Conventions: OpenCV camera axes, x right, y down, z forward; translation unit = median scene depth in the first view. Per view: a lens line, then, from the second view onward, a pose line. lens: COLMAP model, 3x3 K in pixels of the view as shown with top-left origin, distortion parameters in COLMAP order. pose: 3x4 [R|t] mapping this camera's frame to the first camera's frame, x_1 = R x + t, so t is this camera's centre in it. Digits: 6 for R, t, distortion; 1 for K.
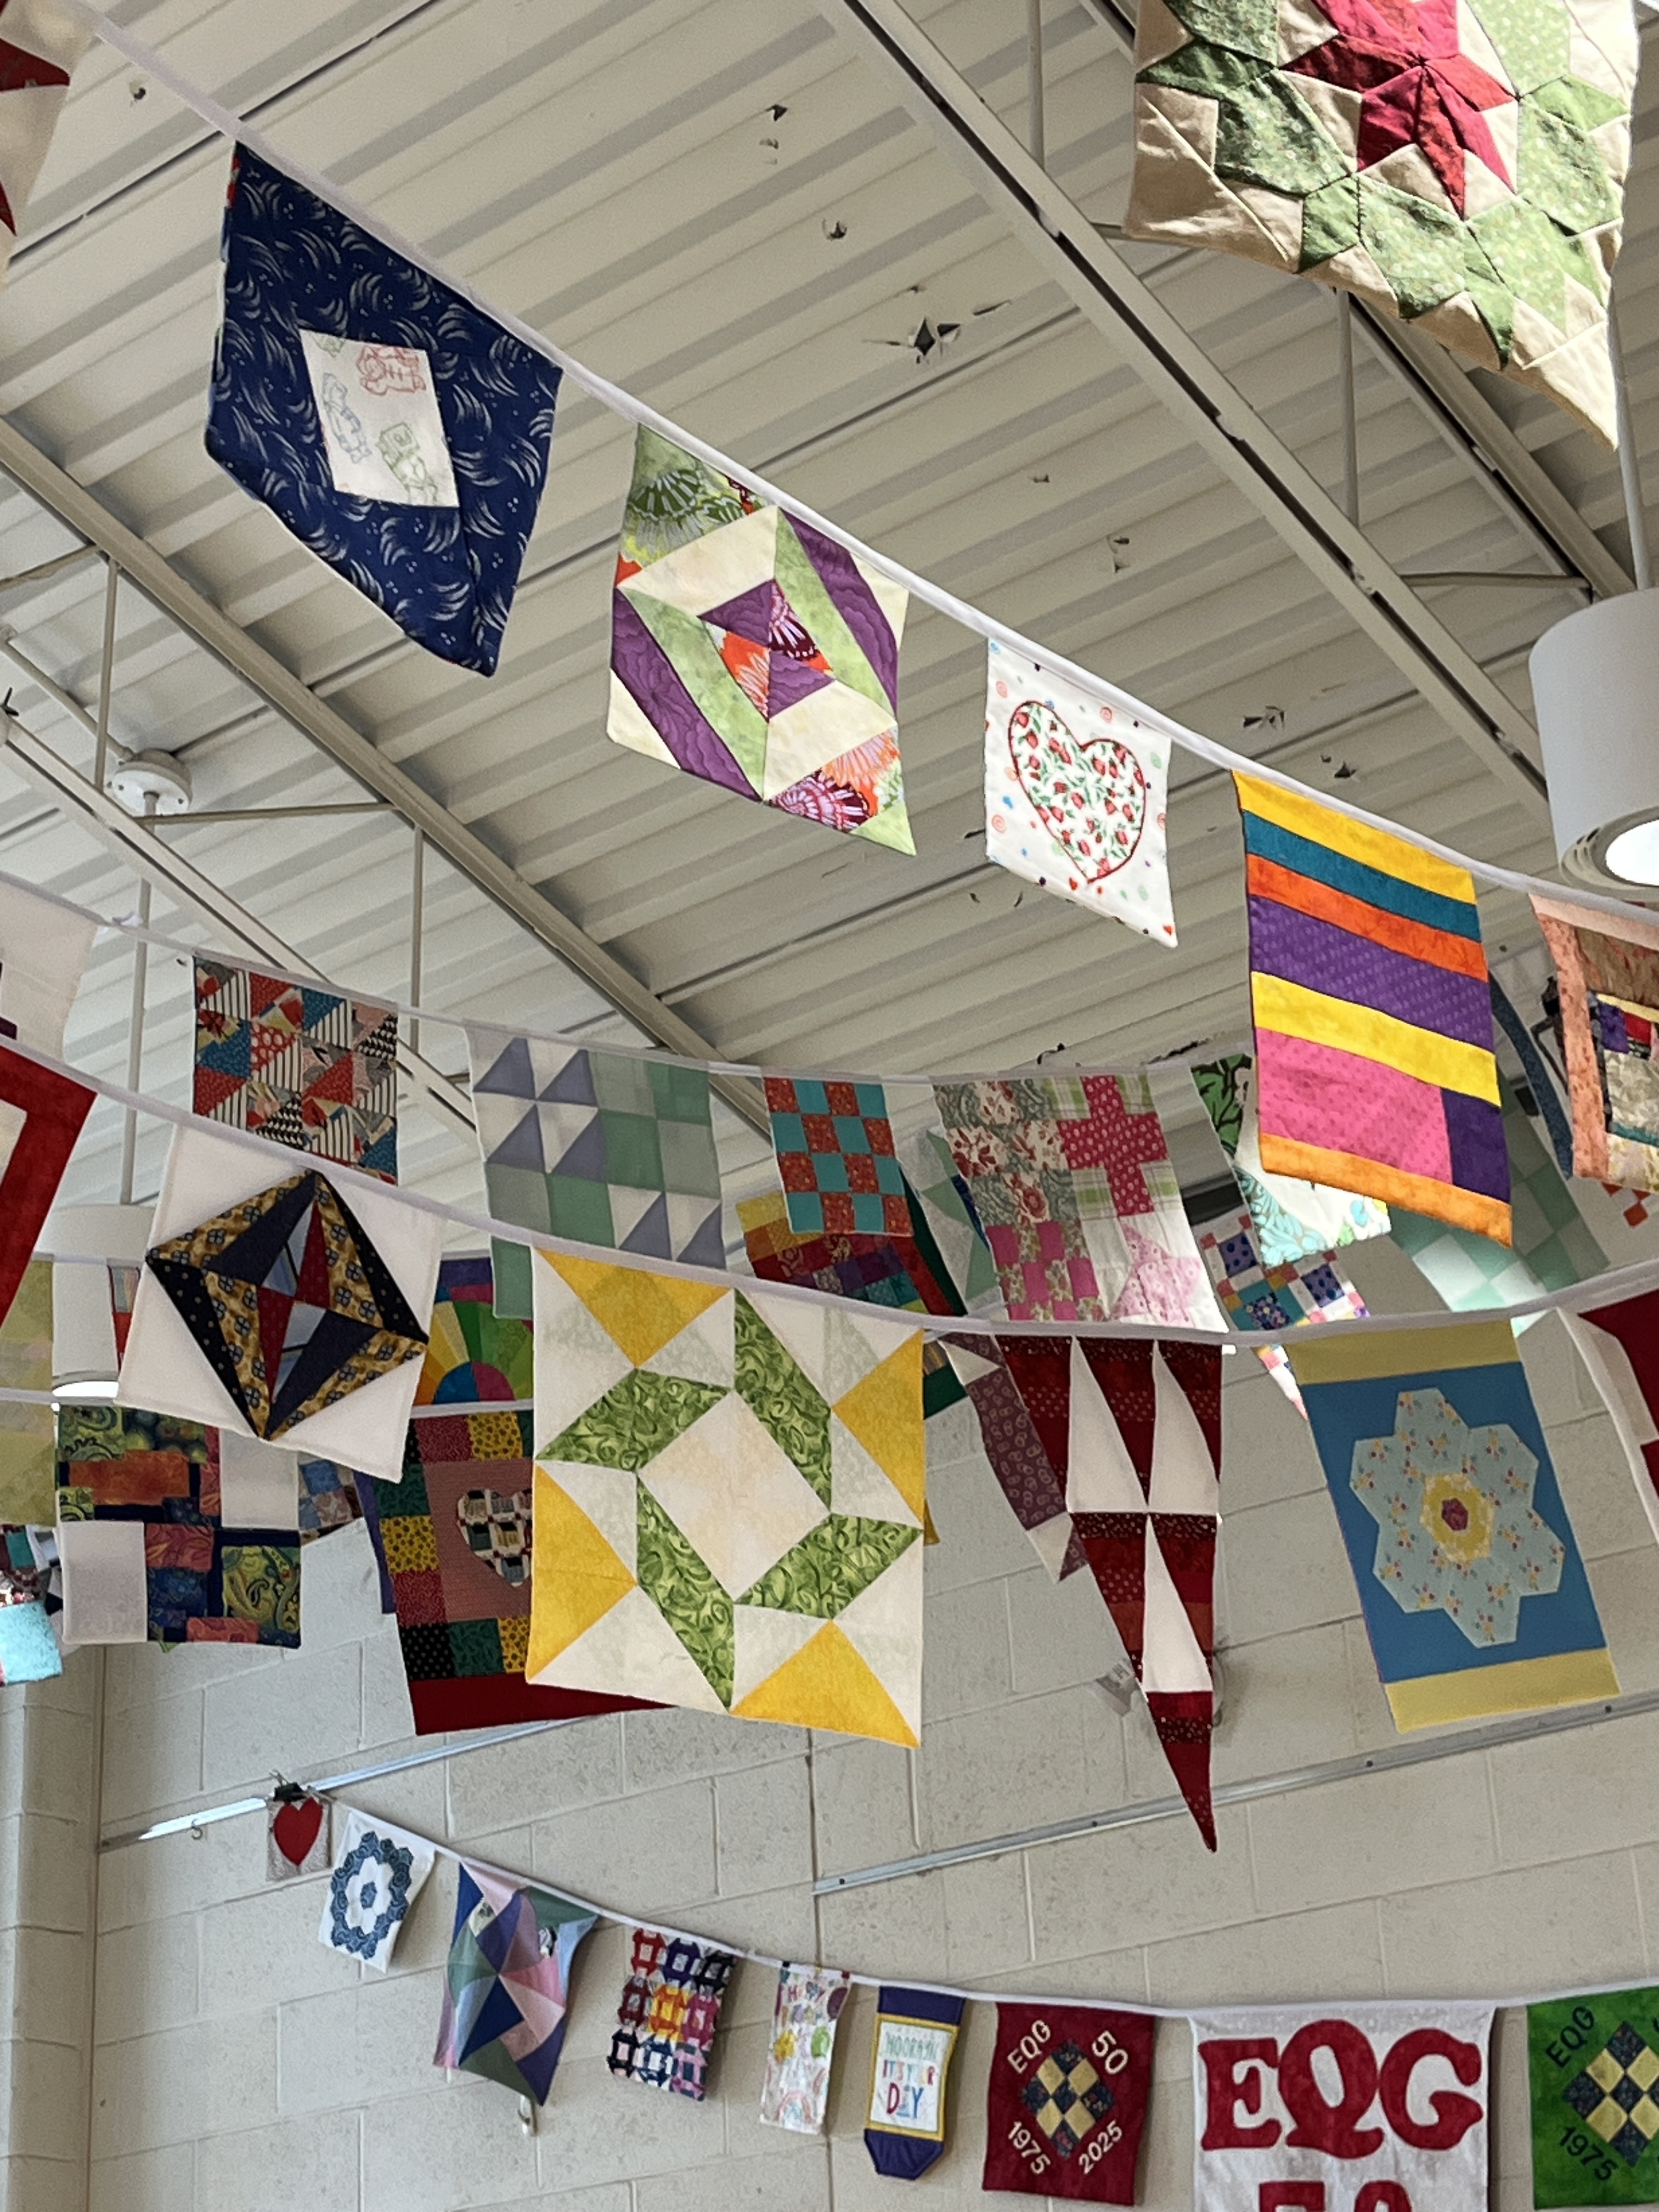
lens RADIAL K [[4015.5, 0, 833.0], [0, 4015.5, 1226.0], [0, 0, 1]] dist [0.113377, -0.213477]
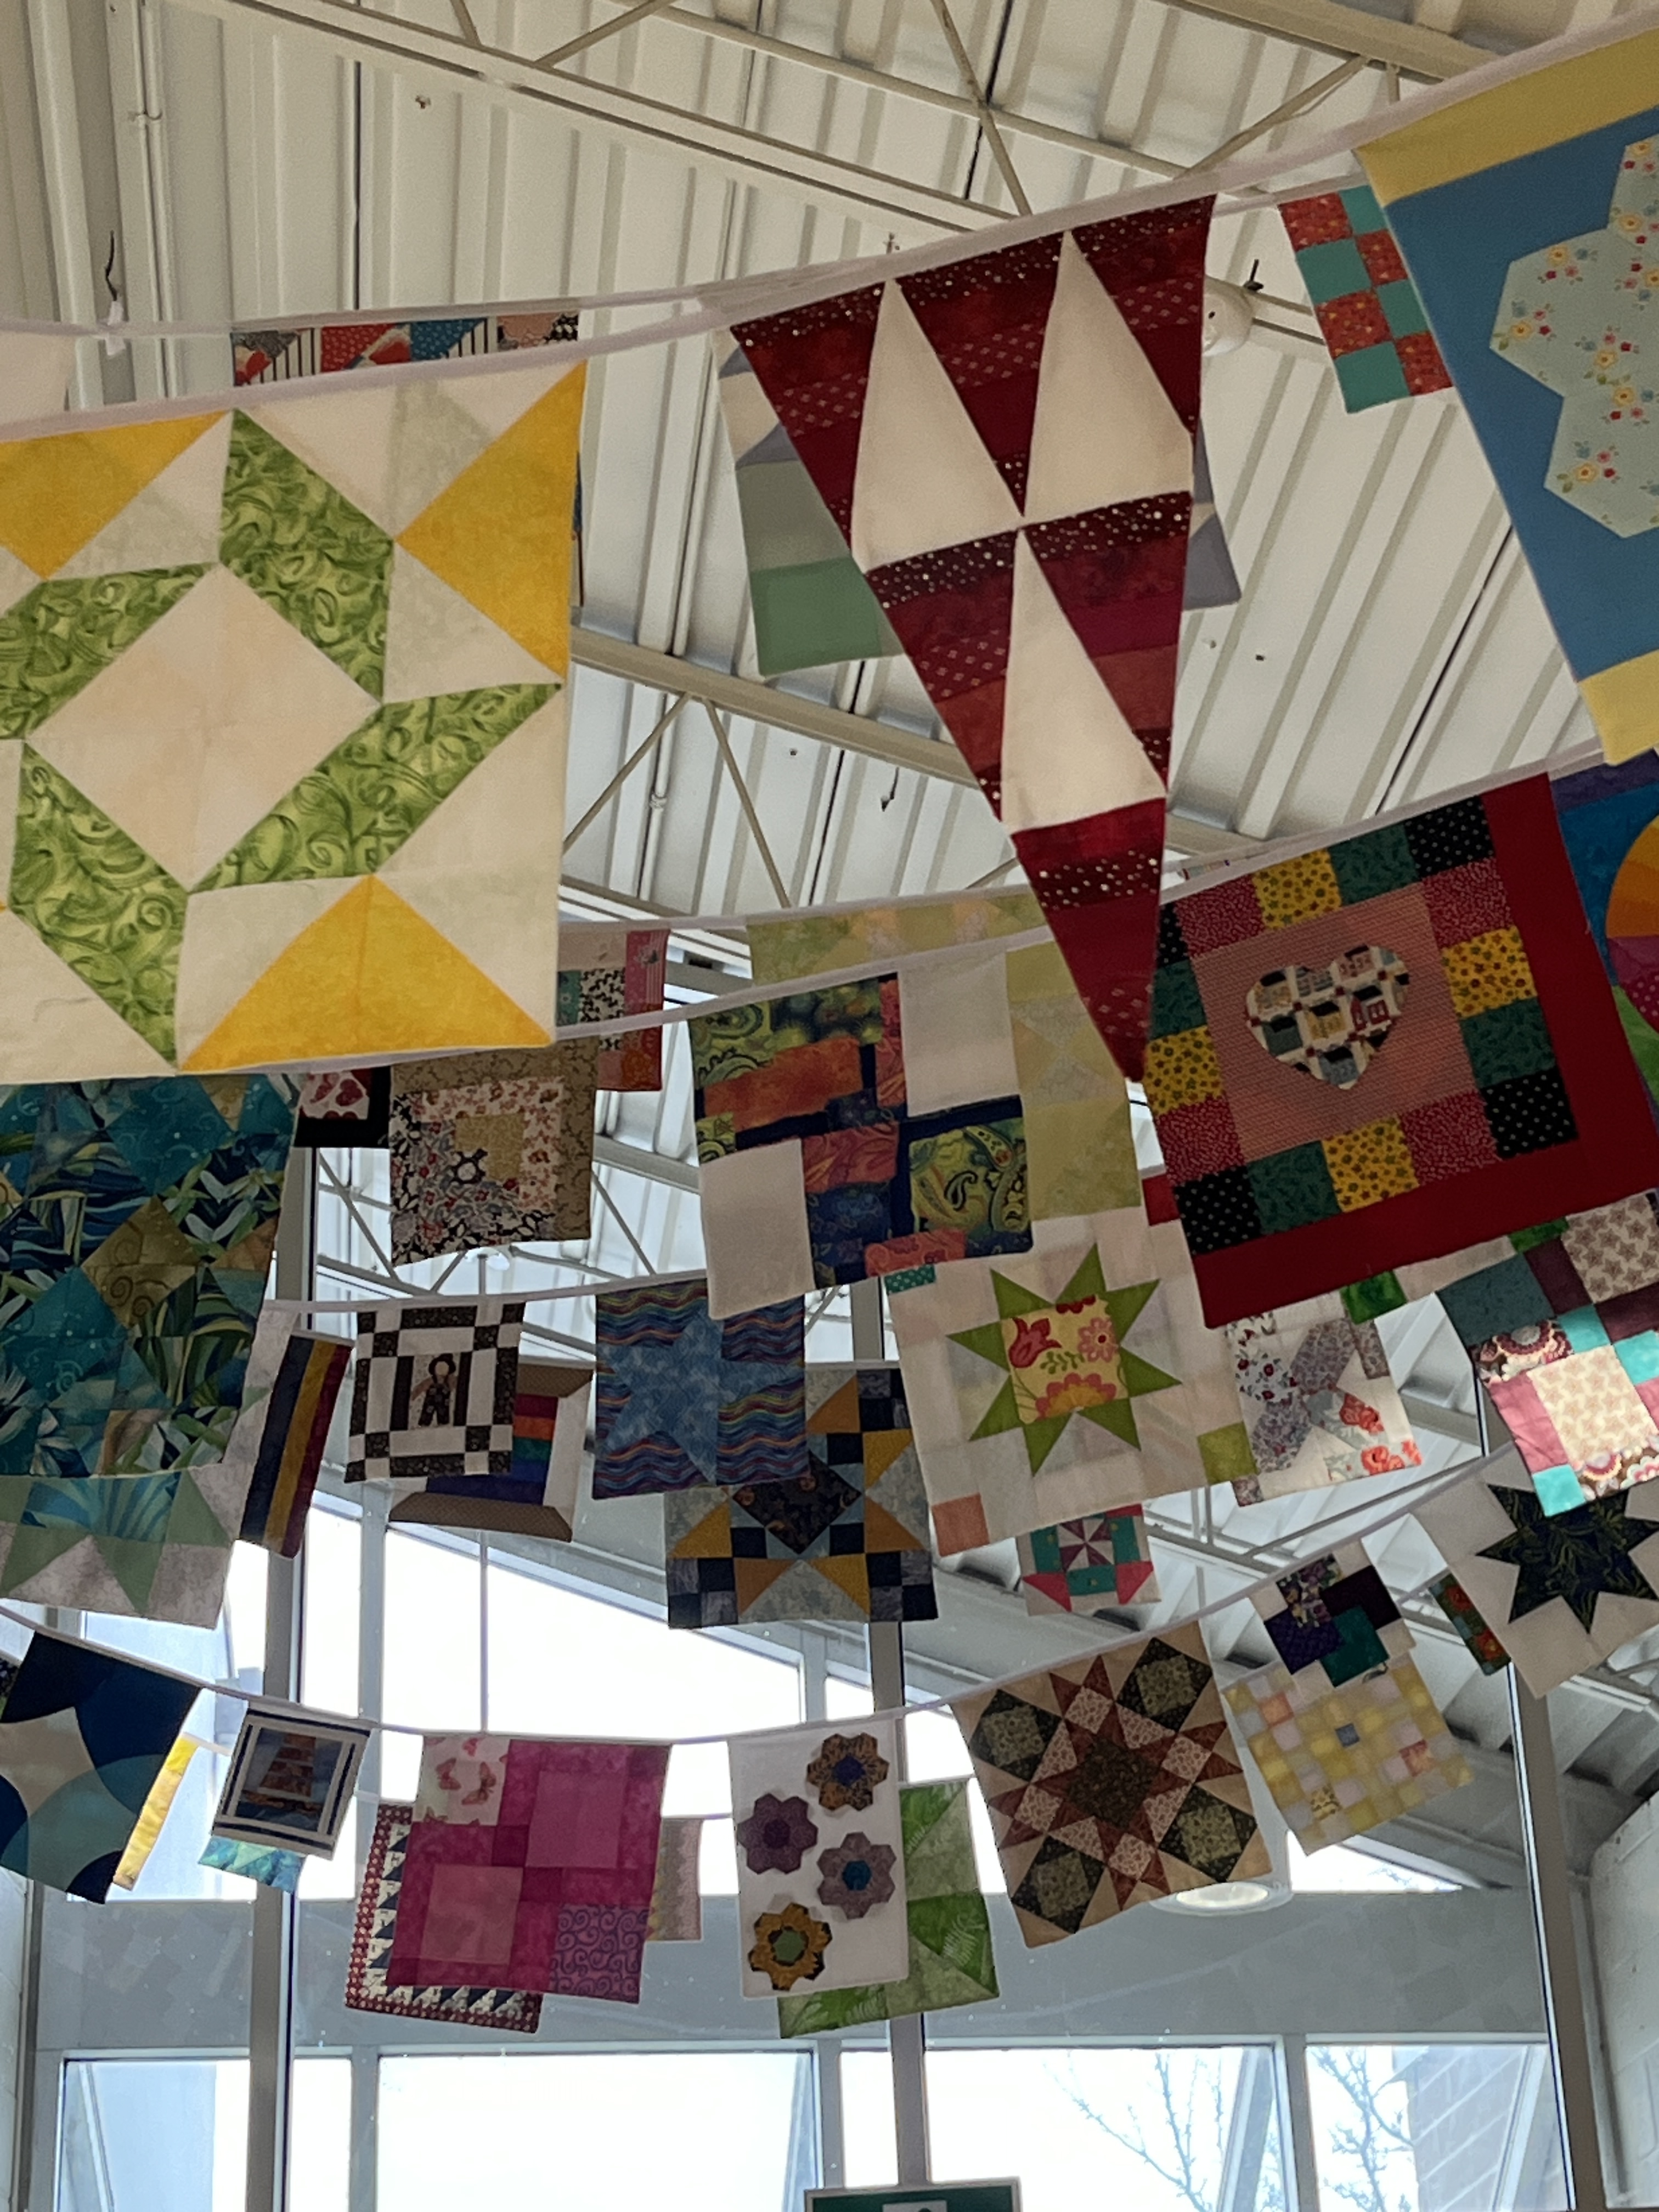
lens RADIAL K [[4015.5, 0, 833.0], [0, 4015.5, 1226.0], [0, 0, 1]] dist [0.113377, -0.213477]
pose [[0.719129, -0.260906, -0.644036, 0.397891], [0.257569, 0.960896, -0.101670, 0.217787], [0.645378, -0.092770, 0.758209, 0.588306]]
